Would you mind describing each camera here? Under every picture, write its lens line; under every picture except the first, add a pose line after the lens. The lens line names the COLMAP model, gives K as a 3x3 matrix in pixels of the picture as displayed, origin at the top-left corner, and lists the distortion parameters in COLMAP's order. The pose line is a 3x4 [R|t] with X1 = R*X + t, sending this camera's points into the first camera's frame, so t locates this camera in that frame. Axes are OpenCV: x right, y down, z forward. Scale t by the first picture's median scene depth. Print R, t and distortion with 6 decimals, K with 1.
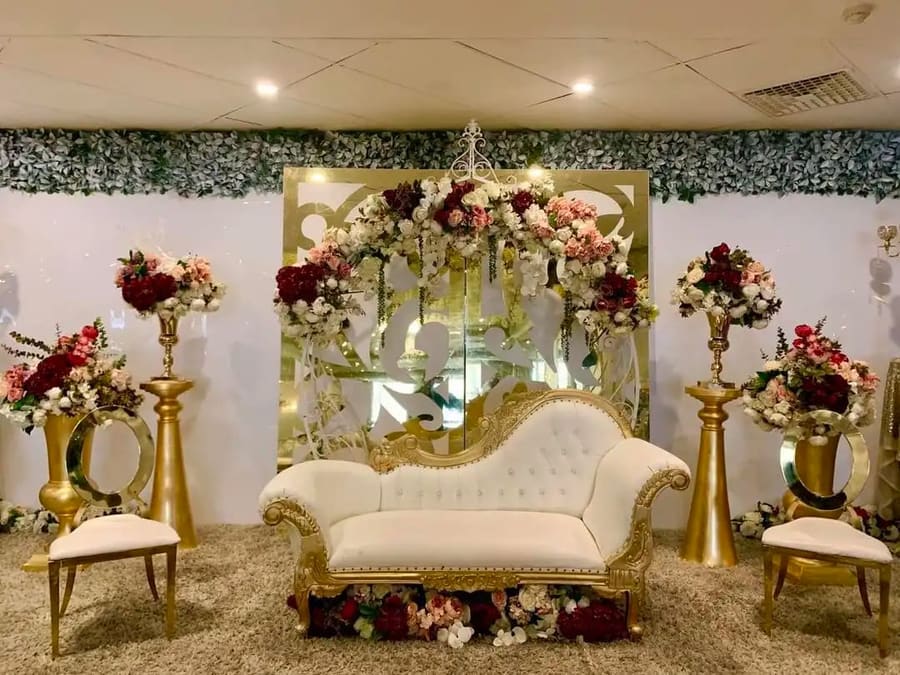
lens RADIAL K [[666.2, 0, 449.7], [0, 666.2, 333.9], [0, 0, 1]] dist [0.012014, 0.000546]
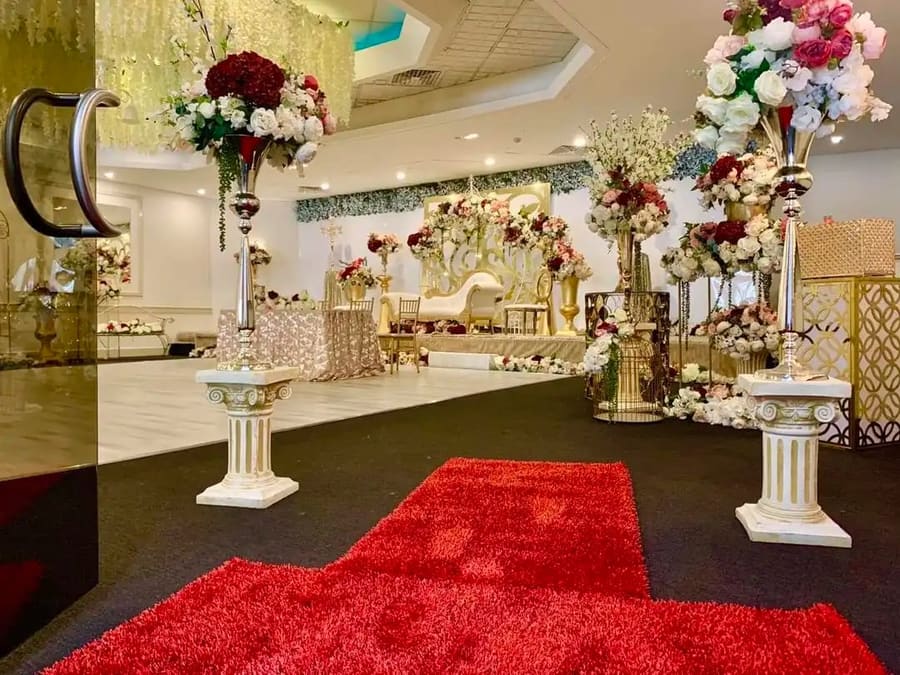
lens RADIAL K [[666.2, 0, 450.8], [0, 666.2, 336.5], [0, 0, 1]] dist [0.012014, 0.000546]
pose [[0.837694, 0.006509, -0.546100, 1.439751], [0.002888, 0.999862, 0.016348, 0.288544], [0.546131, -0.015272, 0.837560, -1.308471]]
